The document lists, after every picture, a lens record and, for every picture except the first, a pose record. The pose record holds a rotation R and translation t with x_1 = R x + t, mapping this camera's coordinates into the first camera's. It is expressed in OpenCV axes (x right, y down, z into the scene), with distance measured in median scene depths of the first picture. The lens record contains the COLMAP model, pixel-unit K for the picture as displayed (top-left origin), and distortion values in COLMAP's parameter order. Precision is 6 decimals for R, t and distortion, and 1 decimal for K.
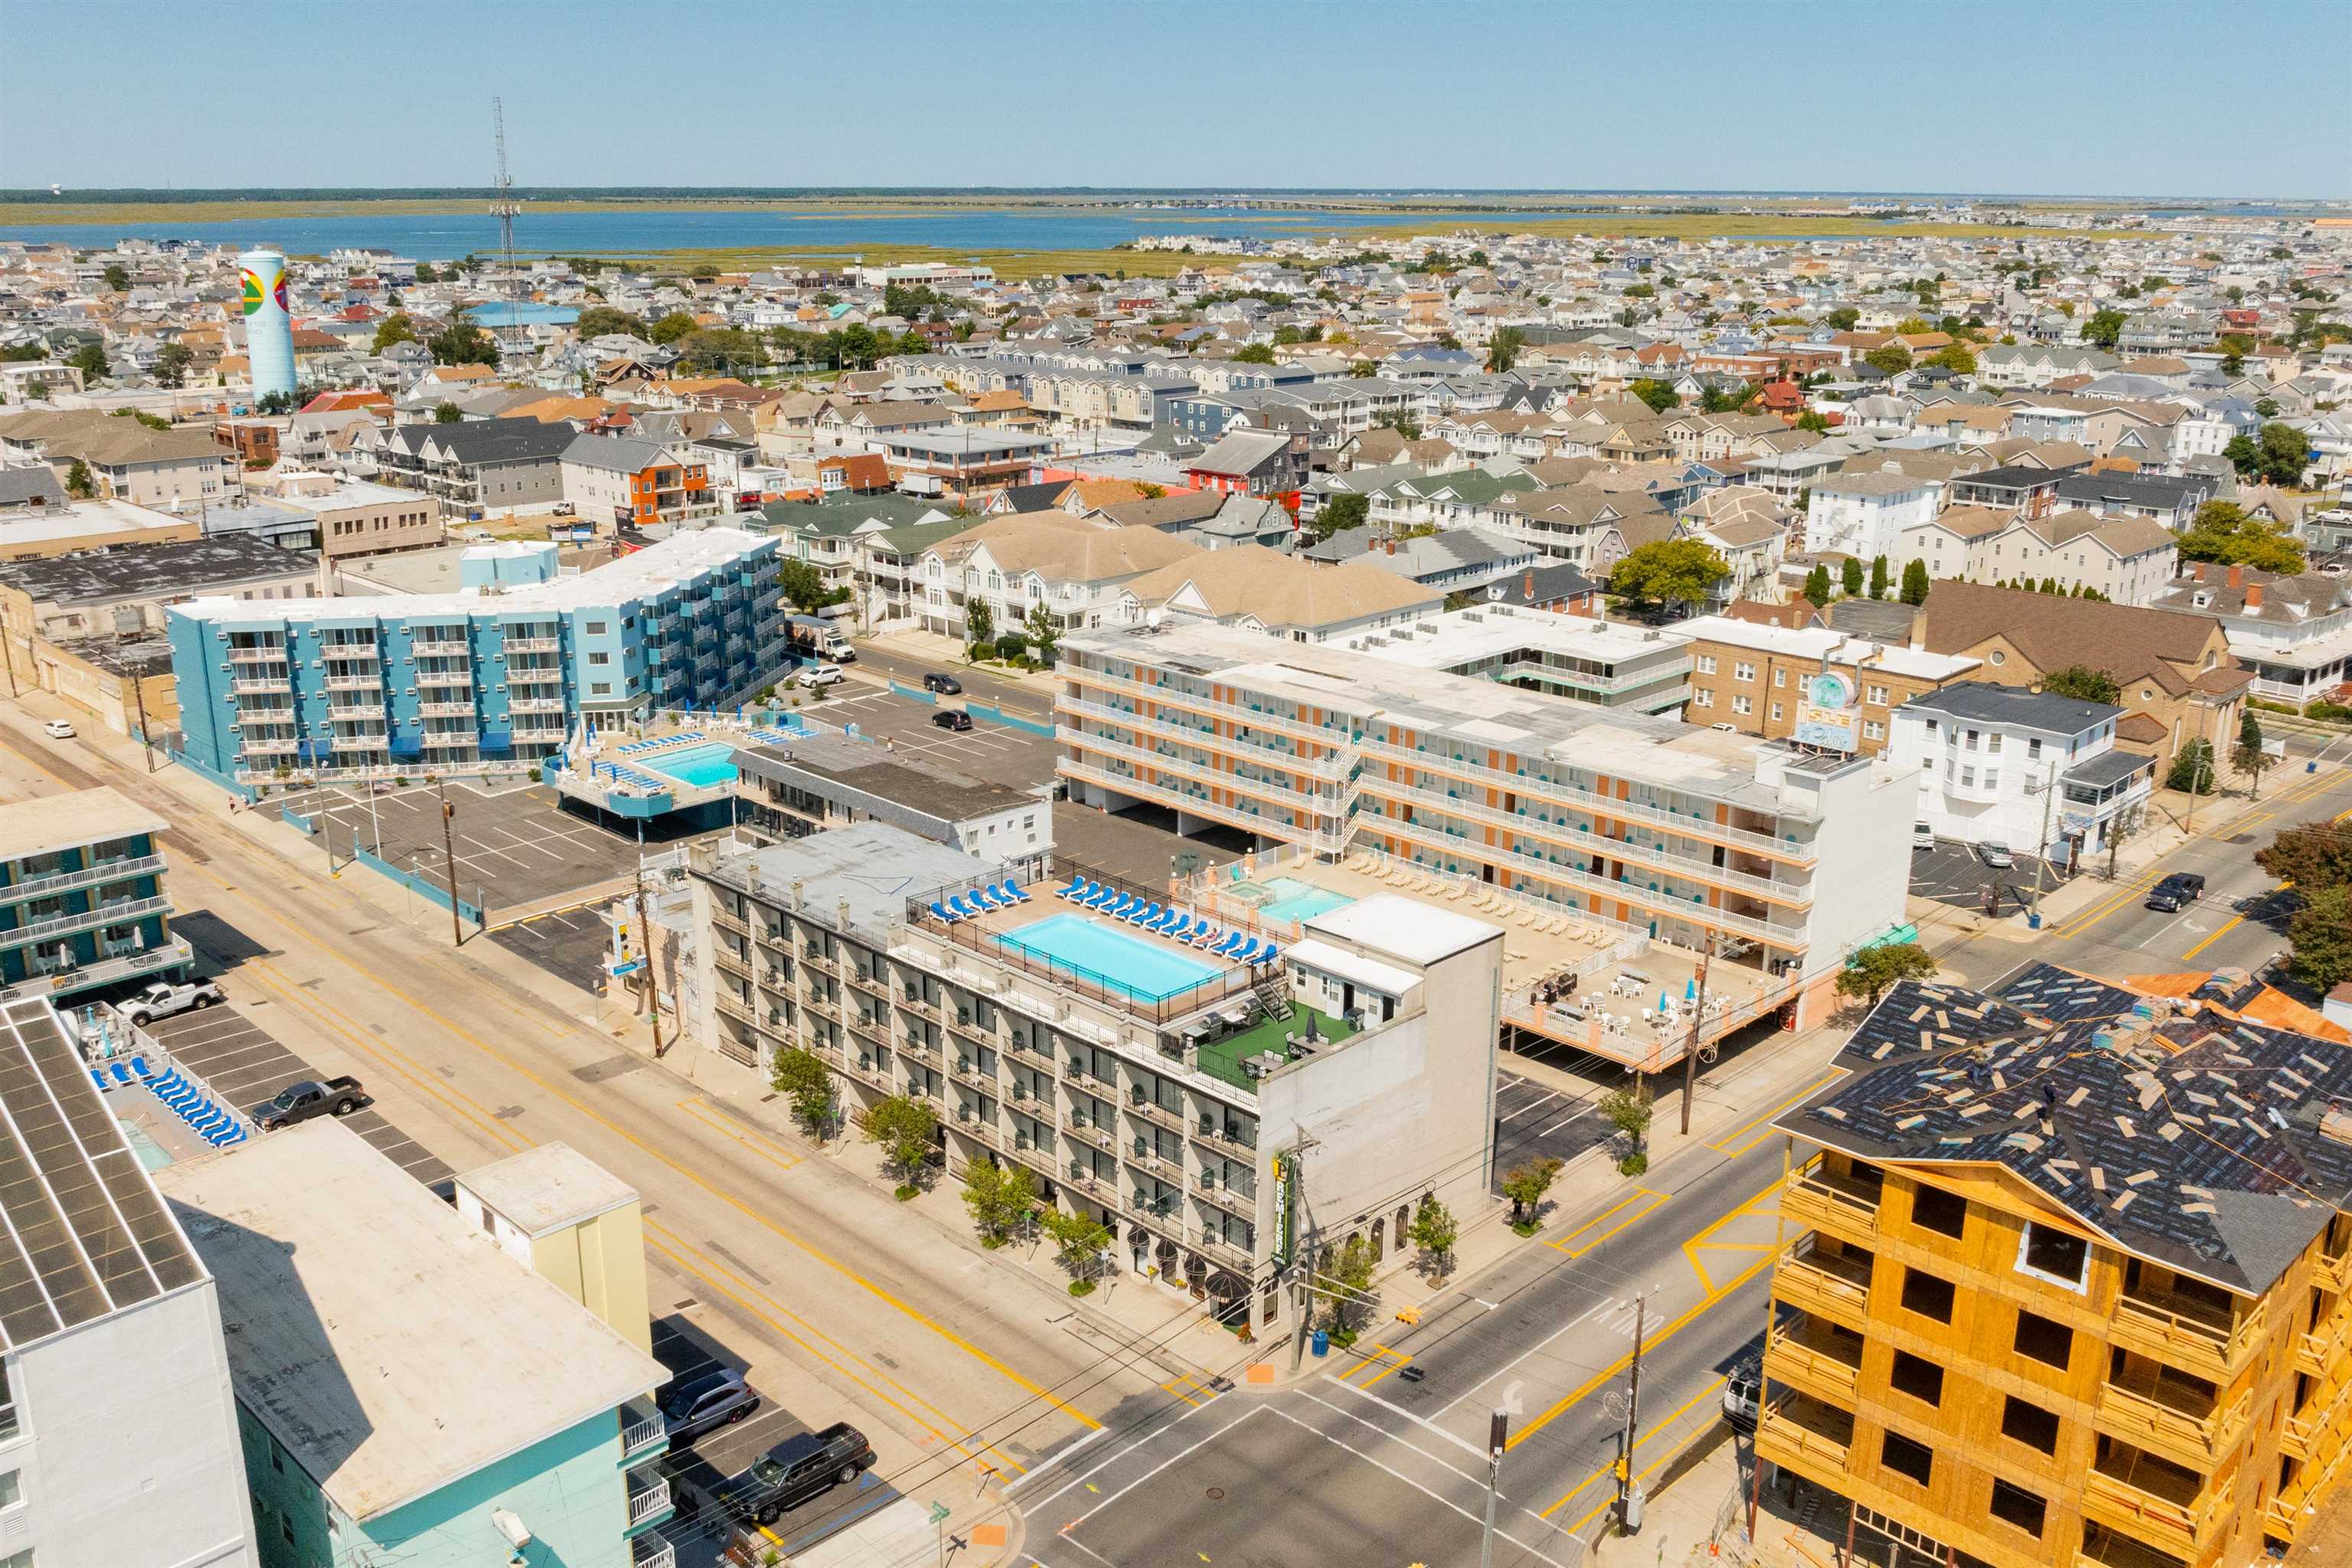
lens RADIAL K [[1956.3, 0, 1175.4], [0, 1956.3, 782.5], [0, 0, 1]] dist [-0.017114, -0.020228]
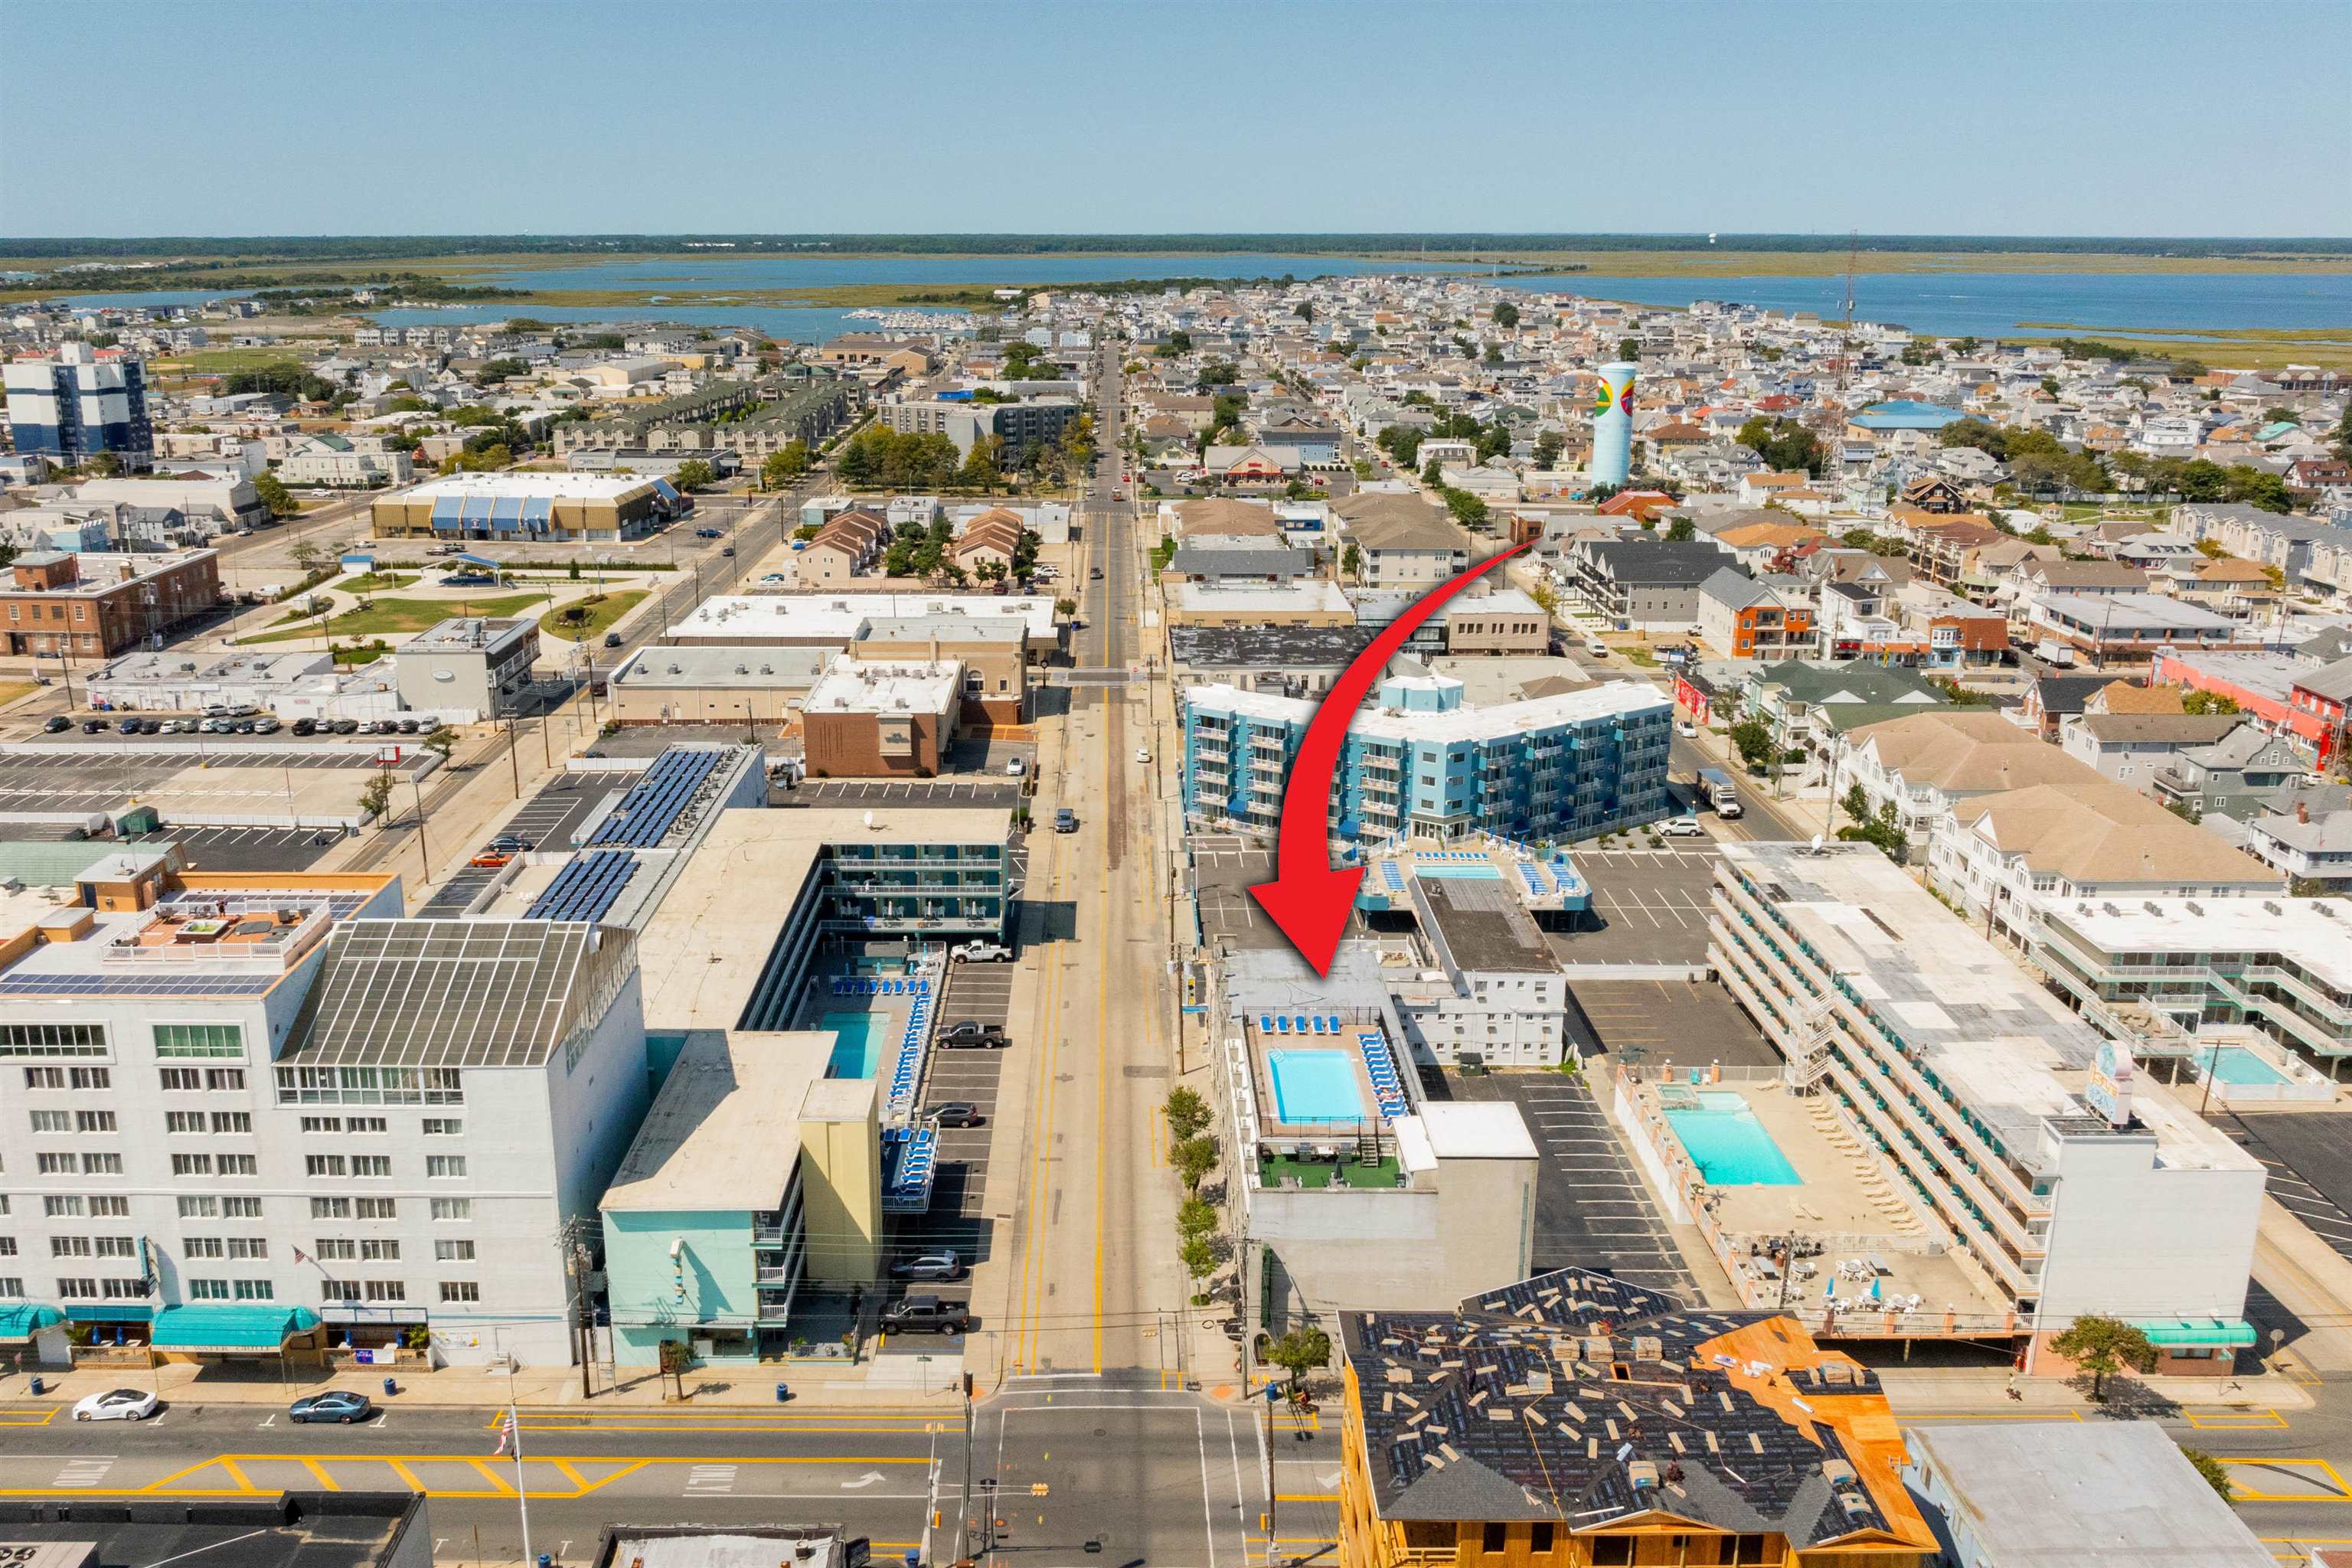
lens RADIAL K [[1956.3, 0, 1164.8], [0, 1956.3, 782.5], [0, 0, 1]] dist [-0.017114, -0.020228]
pose [[0.716504, 0.188544, -0.671620, 0.428688], [-0.204444, 0.977261, 0.056240, -0.096999], [0.666952, 0.097013, 0.738758, -0.056128]]
